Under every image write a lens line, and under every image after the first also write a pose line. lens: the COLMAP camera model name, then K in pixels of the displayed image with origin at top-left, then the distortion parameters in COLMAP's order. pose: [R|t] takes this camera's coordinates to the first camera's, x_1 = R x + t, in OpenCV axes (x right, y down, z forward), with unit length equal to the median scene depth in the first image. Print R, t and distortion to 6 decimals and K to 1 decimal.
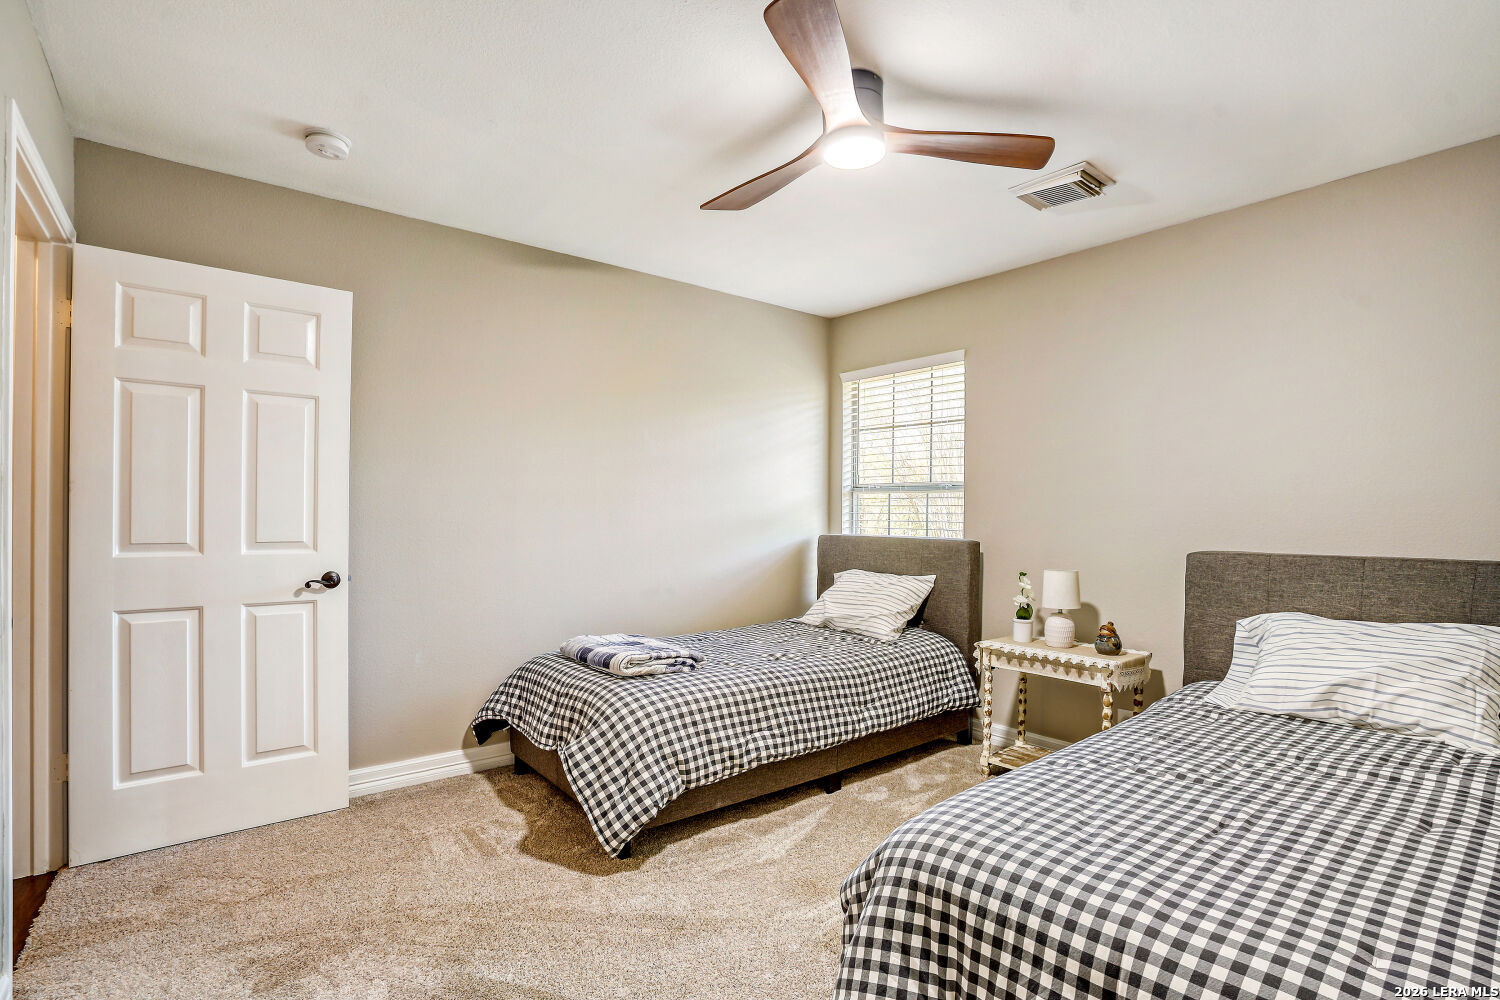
lens RADIAL K [[699.6, 0, 748.5], [0, 699.6, 513.4], [0, 0, 1]] dist [-0.057515, 0.021380]
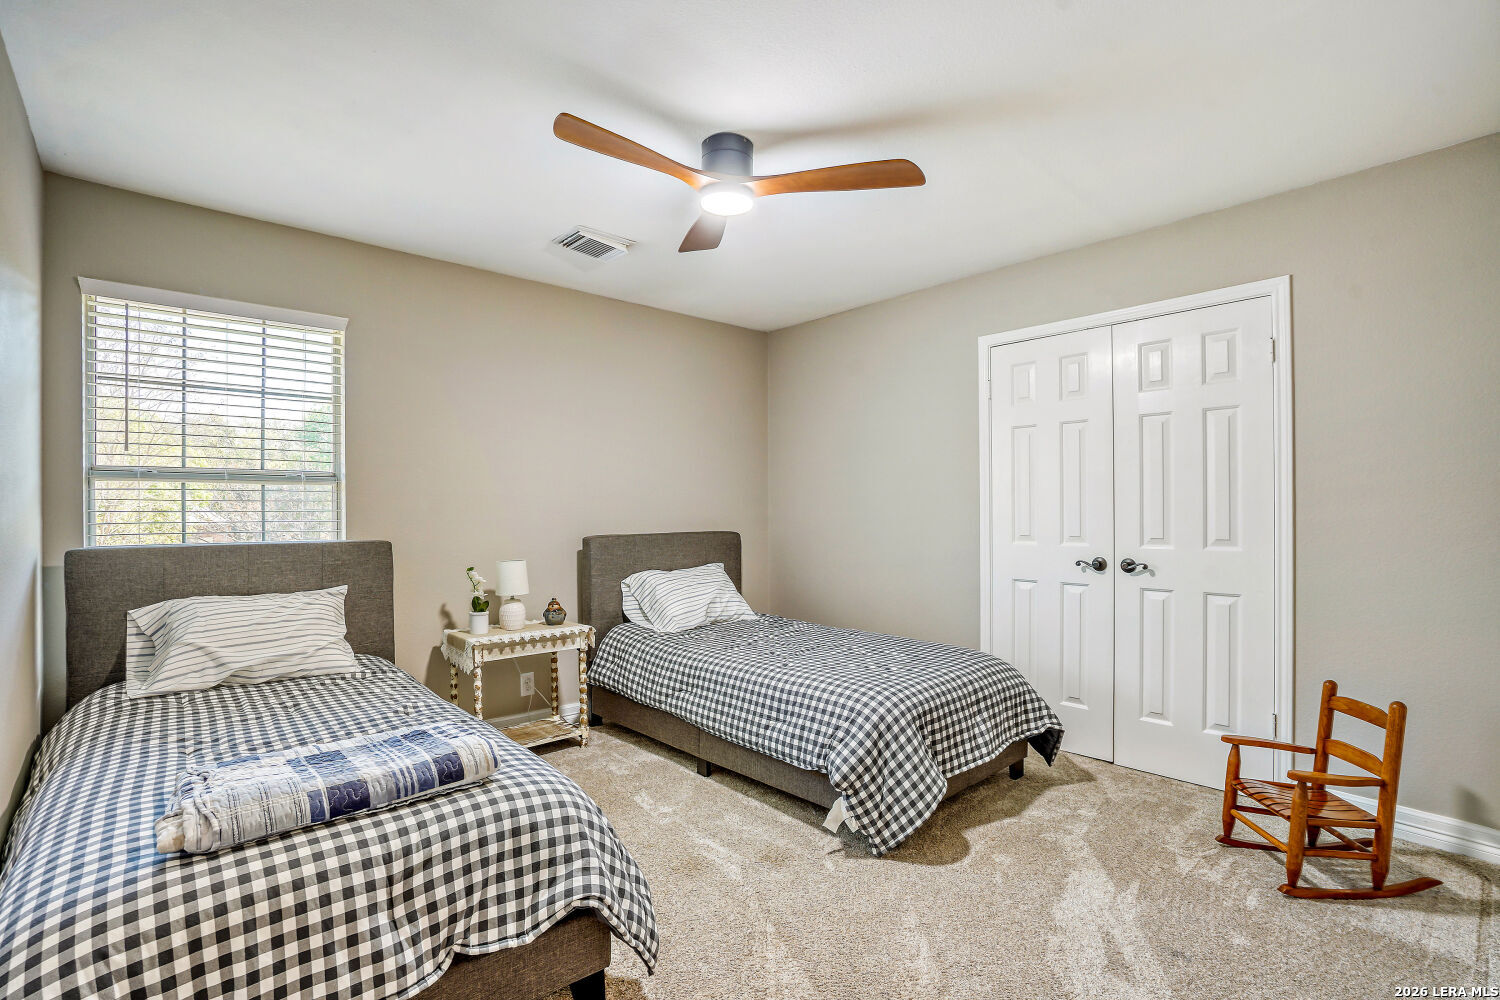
lens RADIAL K [[699.6, 0, 748.5], [0, 699.6, 513.4], [0, 0, 1]] dist [-0.057515, 0.021380]
pose [[-0.047540, -0.015571, 0.998748, -0.565989], [0.002145, 0.999875, 0.015691, -0.008680], [-0.998867, 0.002889, -0.047500, 0.556959]]
